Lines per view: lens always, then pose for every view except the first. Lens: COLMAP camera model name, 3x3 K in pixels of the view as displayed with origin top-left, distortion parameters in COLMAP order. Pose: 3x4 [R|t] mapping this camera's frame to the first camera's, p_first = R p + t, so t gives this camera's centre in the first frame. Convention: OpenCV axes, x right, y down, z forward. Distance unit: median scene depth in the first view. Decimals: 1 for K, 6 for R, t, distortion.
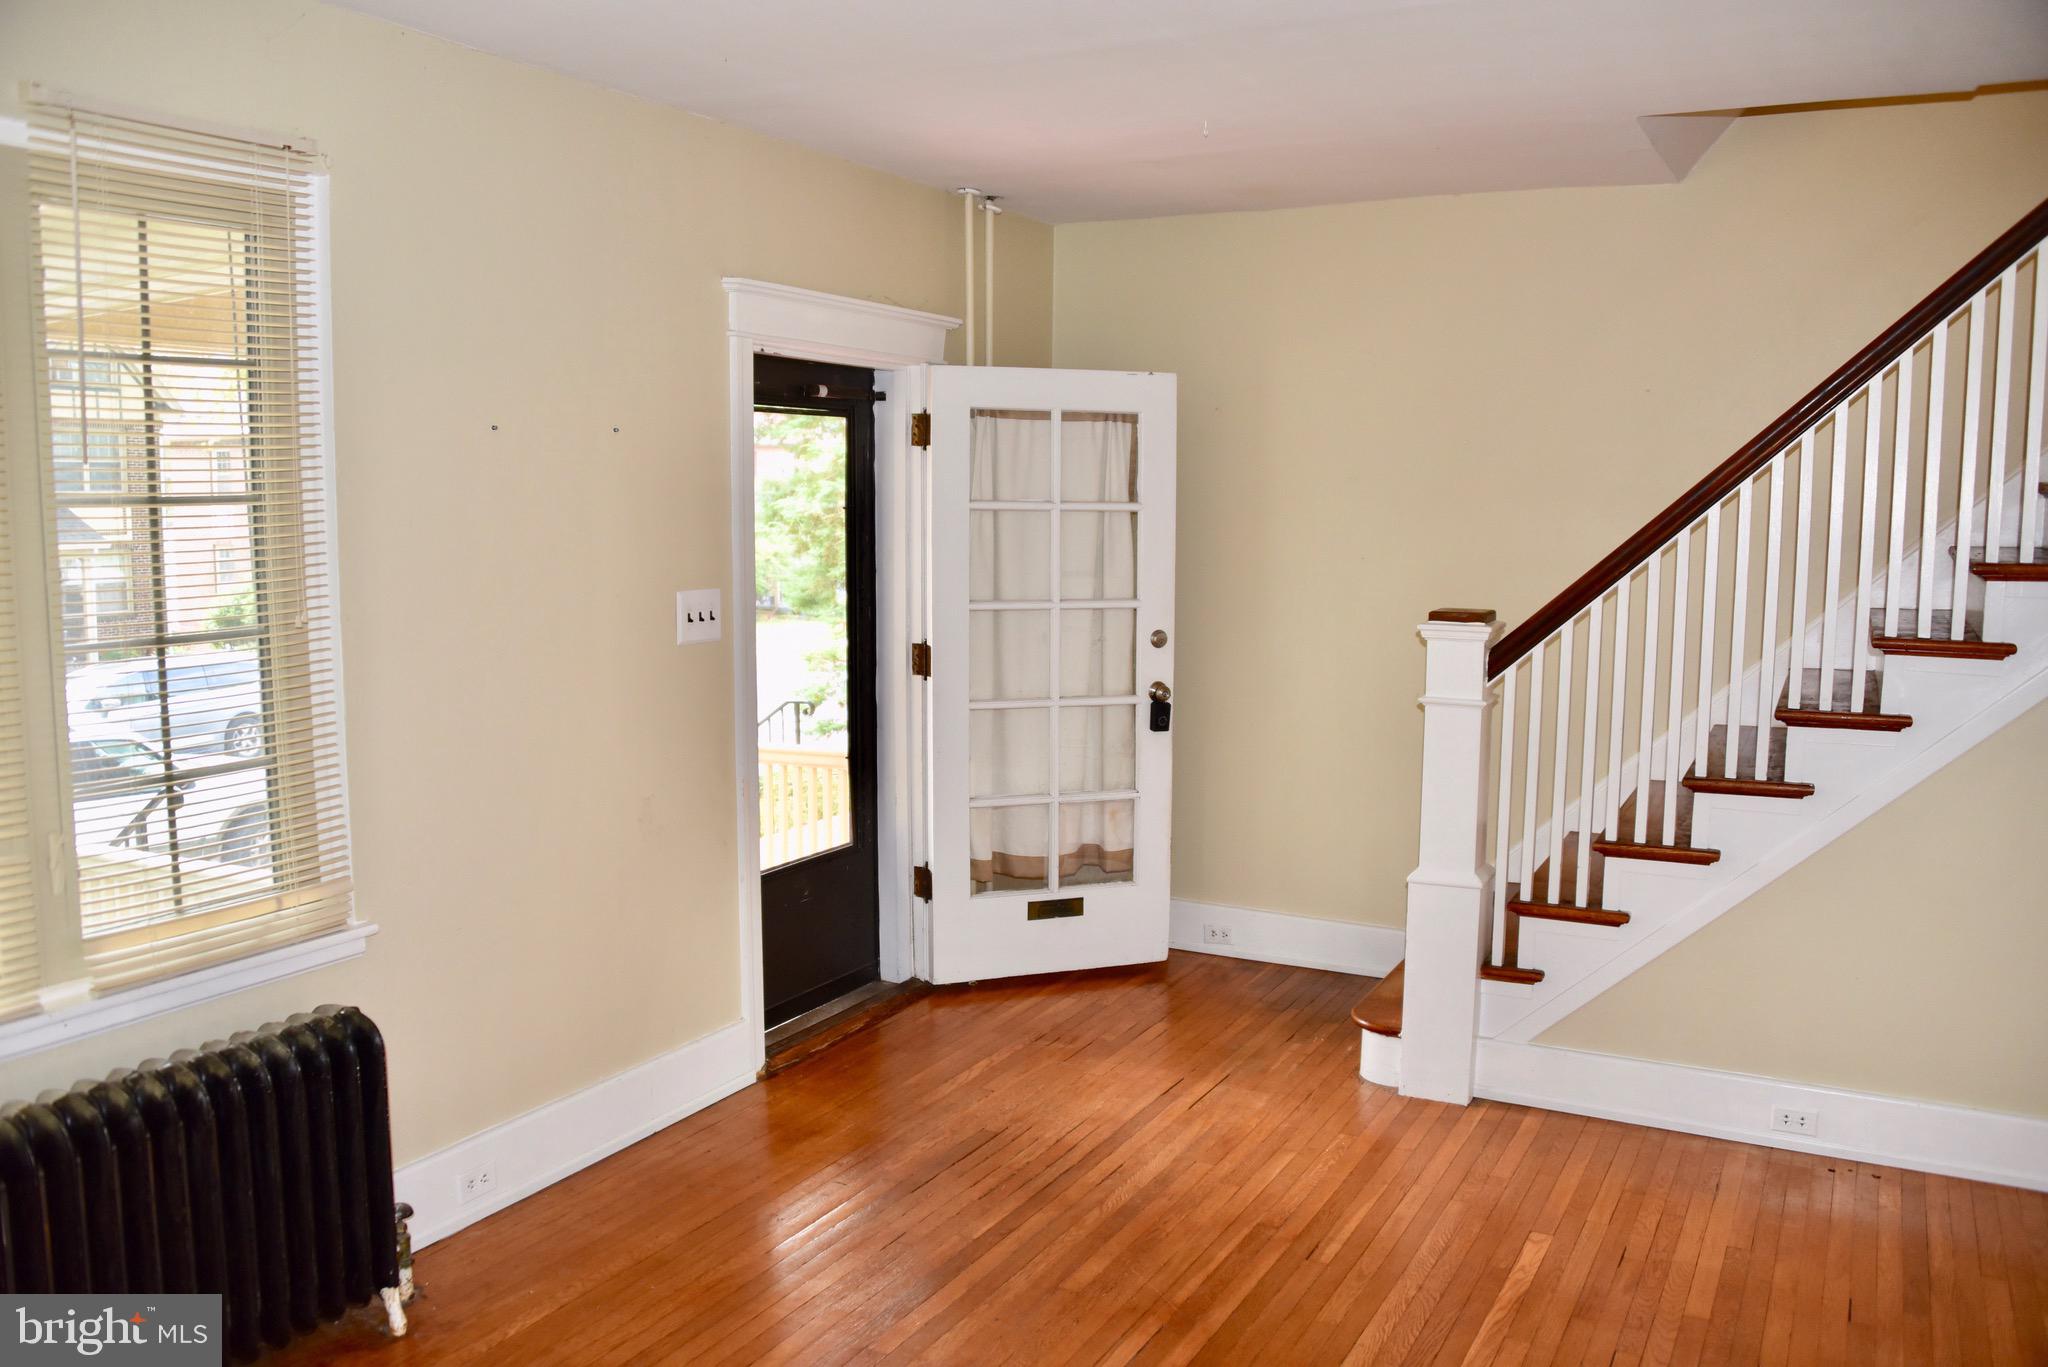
lens RADIAL K [[1635.2, 0, 1017.8], [0, 1635.2, 684.4], [0, 0, 1]] dist [-0.131847, 0.064119]
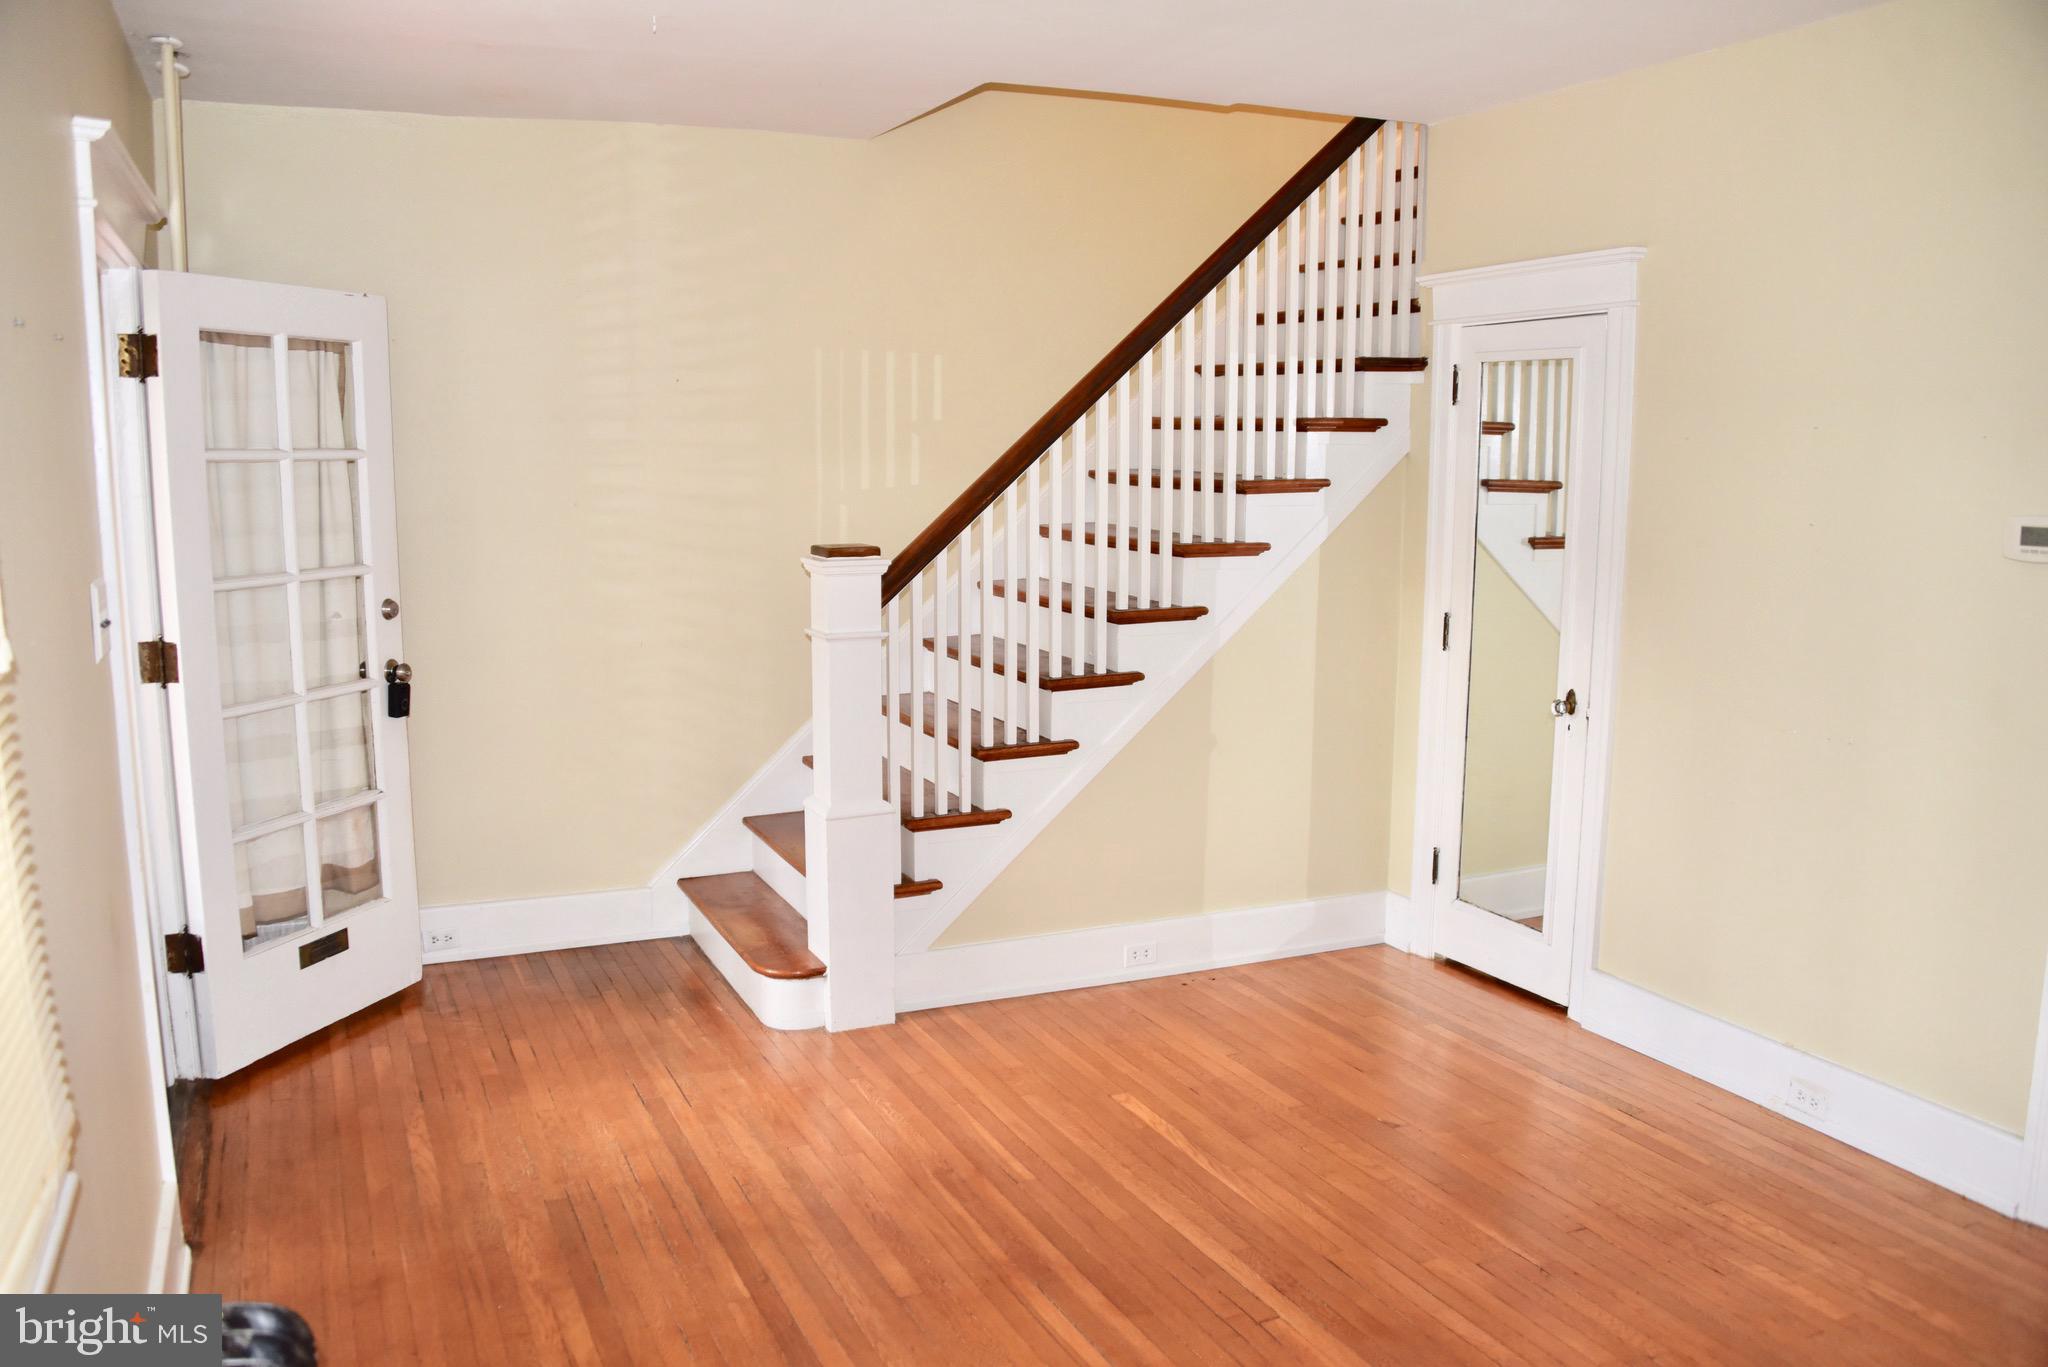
lens RADIAL K [[1635.2, 0, 1021.6], [0, 1635.2, 693.9], [0, 0, 1]] dist [-0.131847, 0.064119]
pose [[0.611505, -0.125417, 0.781237, -0.460632], [0.095762, 0.991831, 0.084268, -0.028638], [-0.785424, 0.023283, 0.618520, 0.281232]]
